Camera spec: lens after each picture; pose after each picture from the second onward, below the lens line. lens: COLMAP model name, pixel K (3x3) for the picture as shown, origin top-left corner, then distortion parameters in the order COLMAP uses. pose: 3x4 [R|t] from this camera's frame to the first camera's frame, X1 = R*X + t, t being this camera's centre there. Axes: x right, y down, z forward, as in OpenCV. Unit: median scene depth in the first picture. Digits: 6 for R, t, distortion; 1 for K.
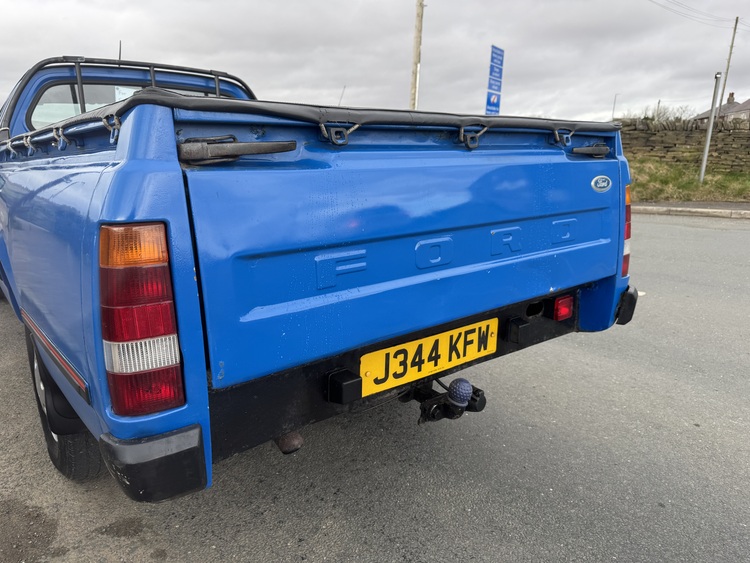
lens RADIAL K [[527.4, 0, 375.0], [0, 527.4, 281.5], [0, 0, 1]] dist [0.008326, -0.023867]
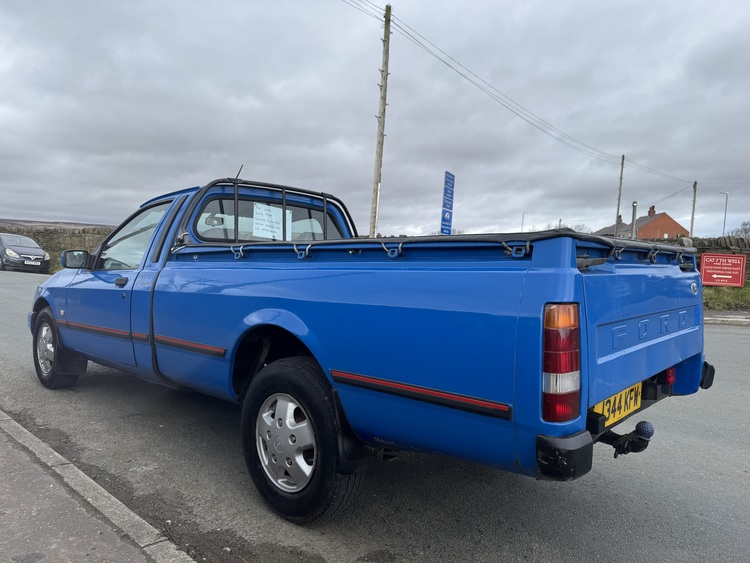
lens RADIAL K [[518.9, 0, 375.0], [0, 518.9, 281.5], [0, 0, 1]] dist [0.006178, -0.031811]
pose [[0.990984, 0.022757, 0.132036, -0.091727], [0.003464, 0.980789, -0.195041, 0.010479], [-0.133938, 0.193739, 0.971867, -0.040466]]
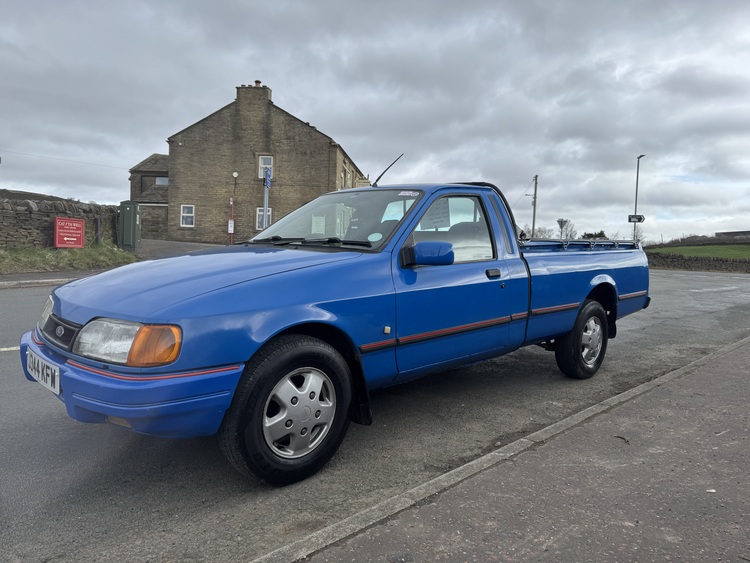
lens RADIAL K [[518.9, 0, 375.0], [0, 518.9, 281.5], [0, 0, 1]] dist [0.006178, -0.031811]
pose [[-0.060119, -0.068105, 0.995865, -0.456162], [0.196531, 0.977334, 0.078702, -0.071187], [-0.978653, 0.200450, -0.045371, 0.309570]]
